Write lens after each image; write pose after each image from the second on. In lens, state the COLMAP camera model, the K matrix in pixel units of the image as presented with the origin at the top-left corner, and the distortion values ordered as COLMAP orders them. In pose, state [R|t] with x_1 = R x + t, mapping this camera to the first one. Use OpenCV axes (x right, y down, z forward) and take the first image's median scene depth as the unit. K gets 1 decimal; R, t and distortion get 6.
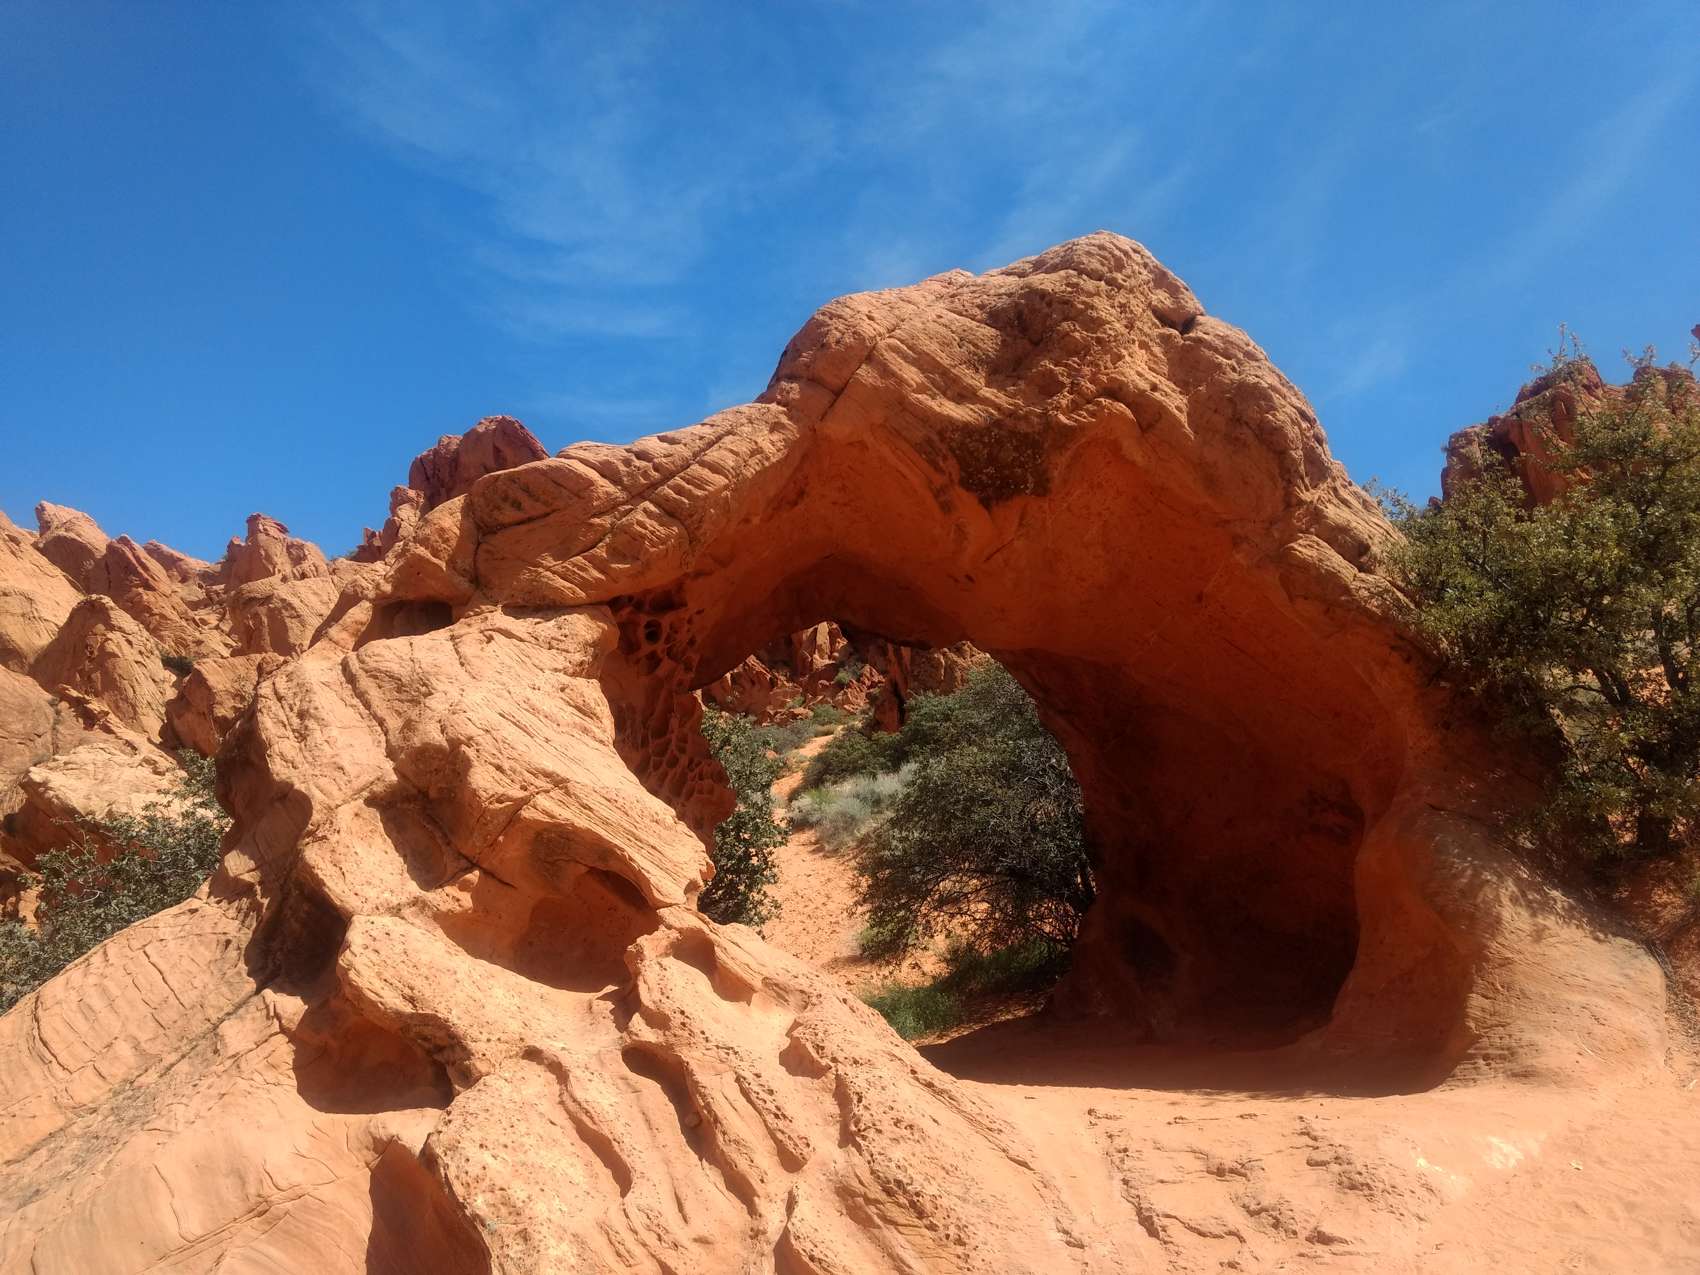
lens RADIAL K [[1315.6, 0, 829.7], [0, 1315.6, 620.6], [0, 0, 1]] dist [0.016850, 0.013455]
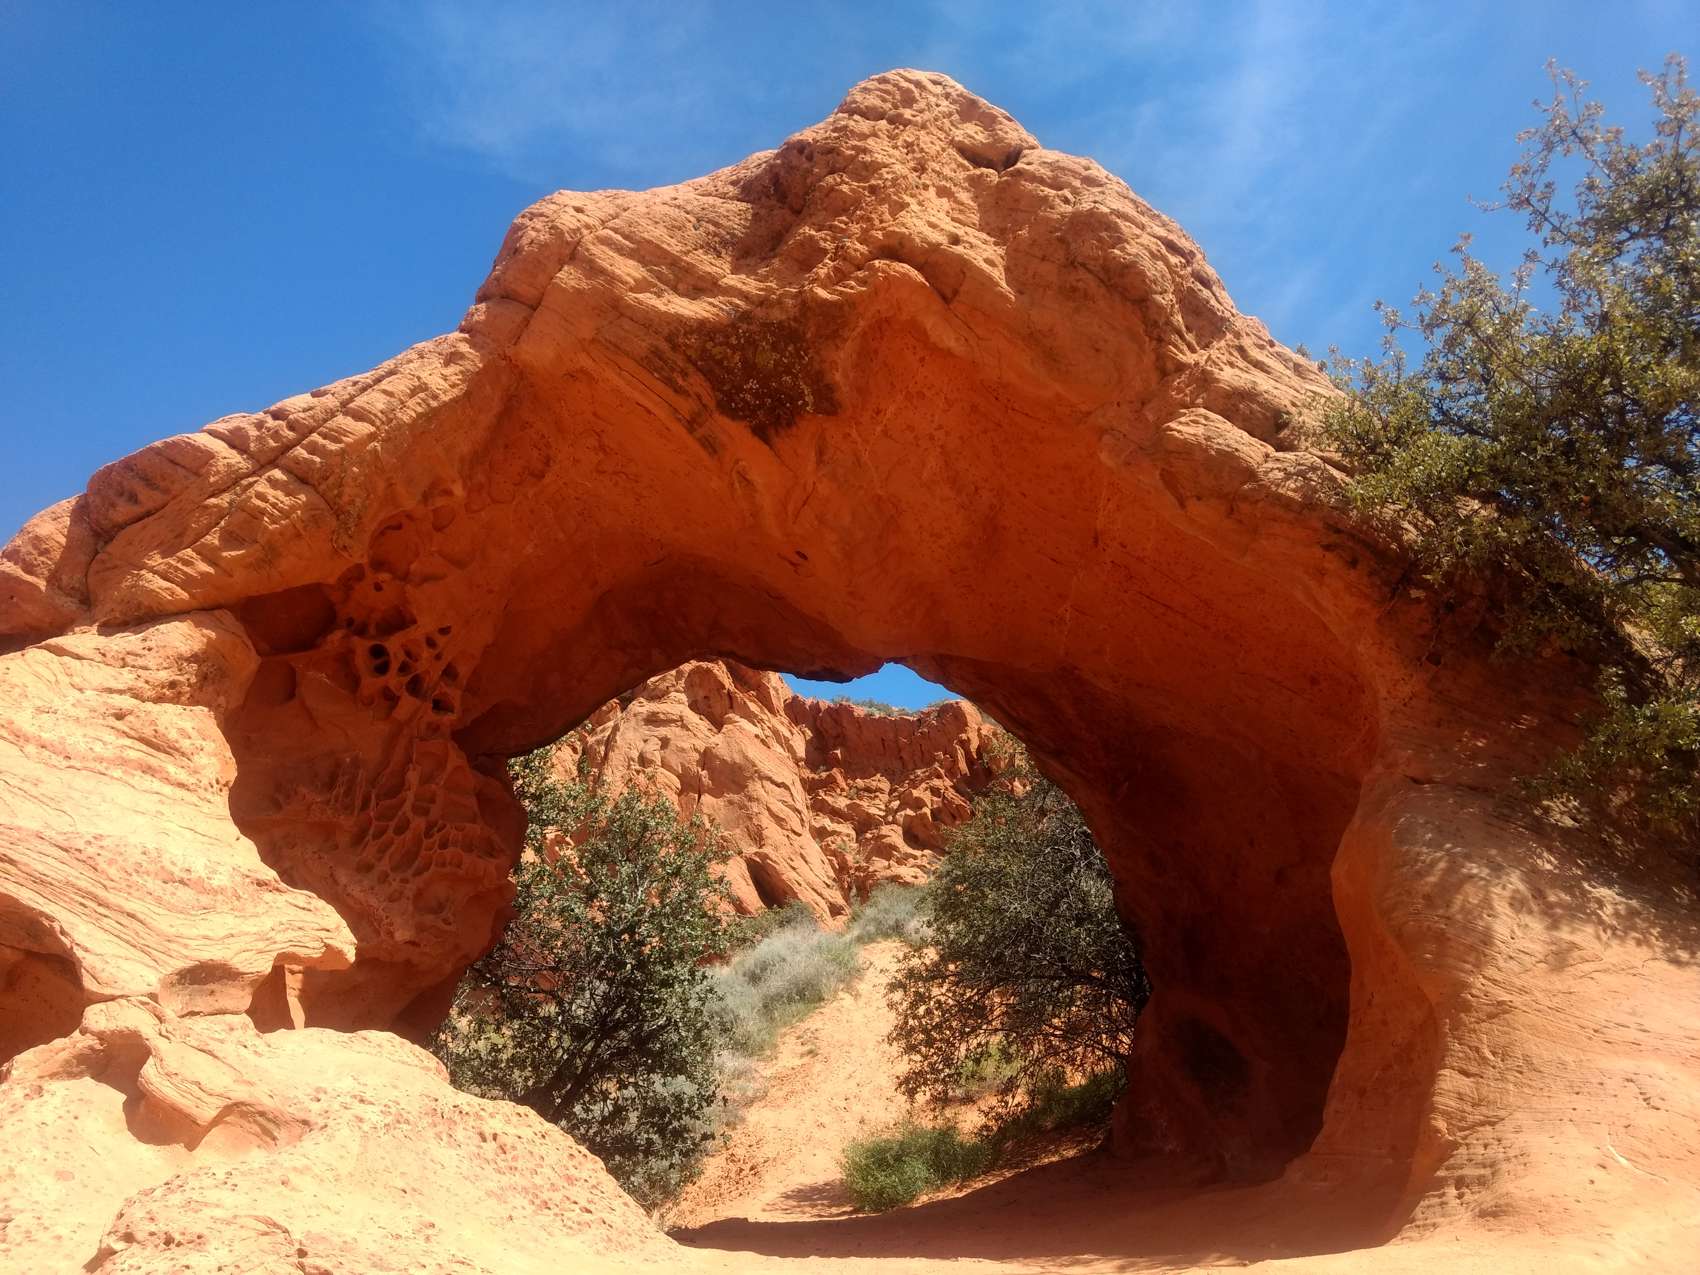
lens RADIAL K [[1315.6, 0, 838.5], [0, 1315.6, 624.6], [0, 0, 1]] dist [0.016850, 0.013455]
pose [[0.982738, -0.106023, -0.151605, 0.271968], [0.089450, 0.989644, -0.112262, 0.107125], [0.161938, 0.096763, 0.982045, 0.303667]]
